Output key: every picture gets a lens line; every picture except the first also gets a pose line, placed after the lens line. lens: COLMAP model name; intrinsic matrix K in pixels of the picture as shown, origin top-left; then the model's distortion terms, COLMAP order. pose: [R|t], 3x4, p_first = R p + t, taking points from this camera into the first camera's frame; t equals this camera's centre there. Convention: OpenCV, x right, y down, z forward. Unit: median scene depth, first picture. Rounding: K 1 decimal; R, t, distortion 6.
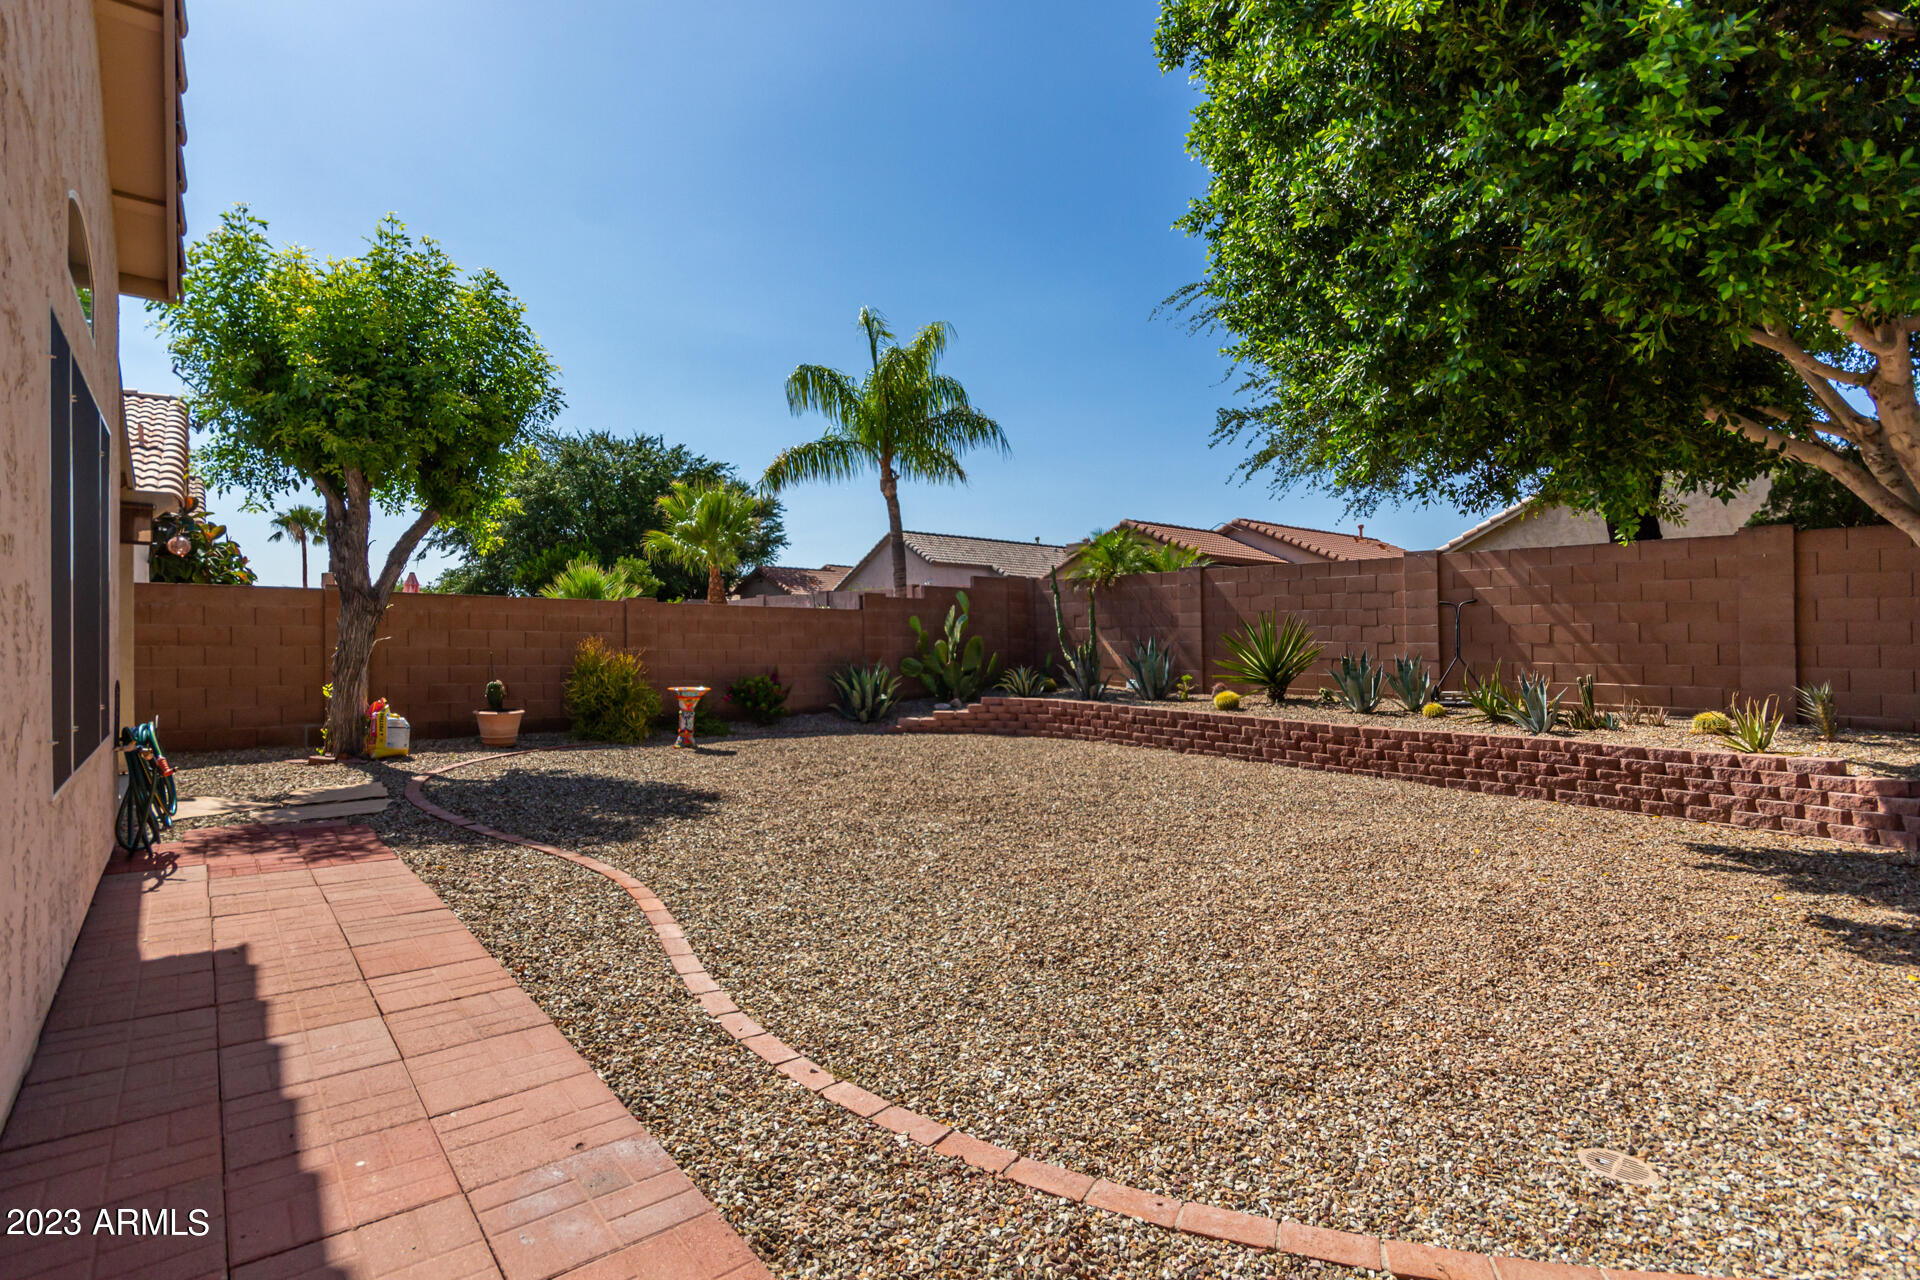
lens RADIAL K [[911.7, 0, 959.9], [0, 911.7, 640.0], [0, 0, 1]] dist [-0.001228, -0.000483]
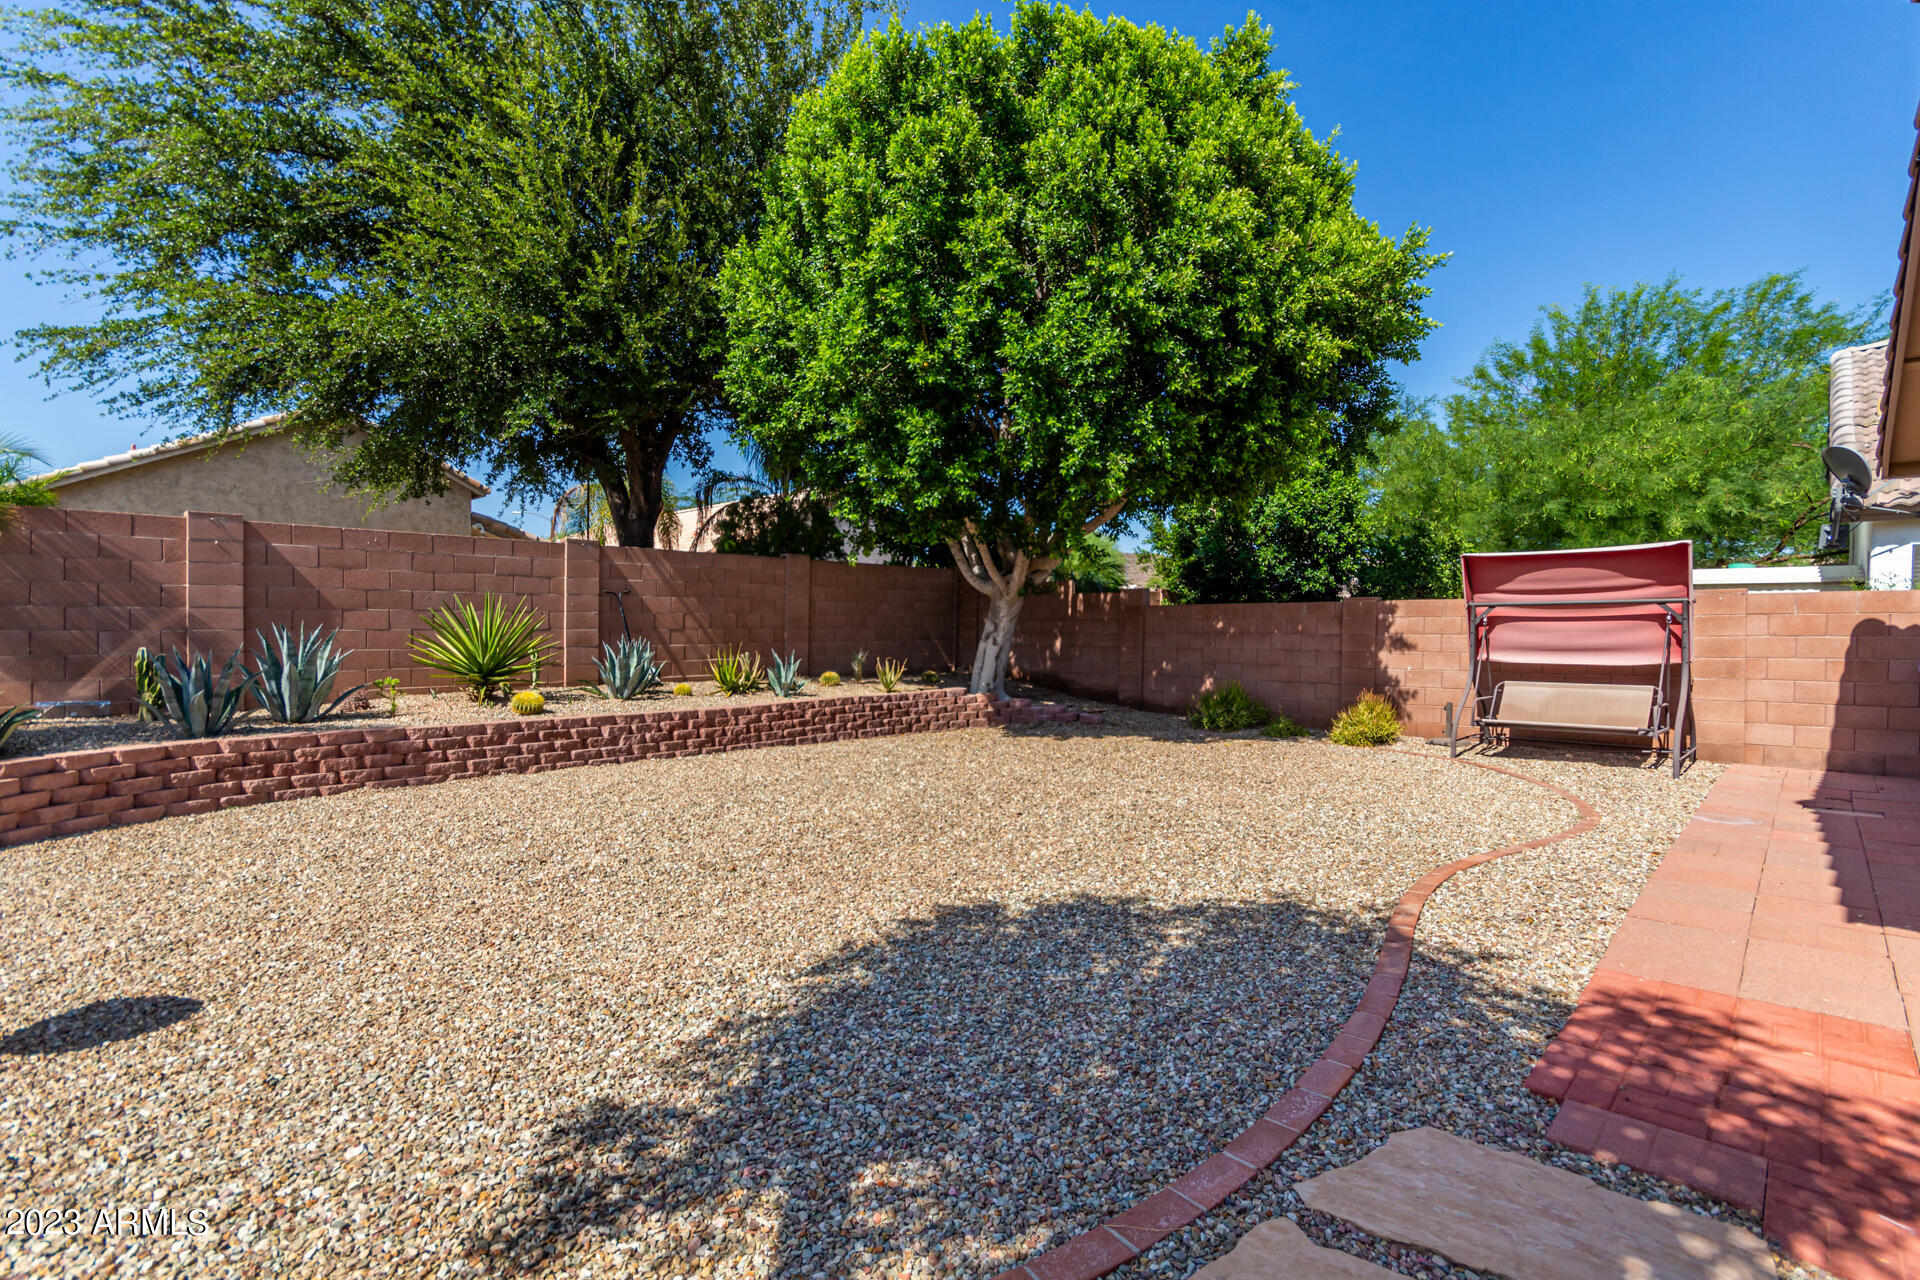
lens RADIAL K [[911.7, 0, 958.9], [0, 911.7, 631.1], [0, 0, 1]] dist [-0.001228, -0.000483]
pose [[-0.088904, -0.020260, 0.995834, -0.615759], [-0.003165, 0.999794, 0.020058, -0.017096], [-0.996035, -0.001369, -0.088949, 0.756066]]
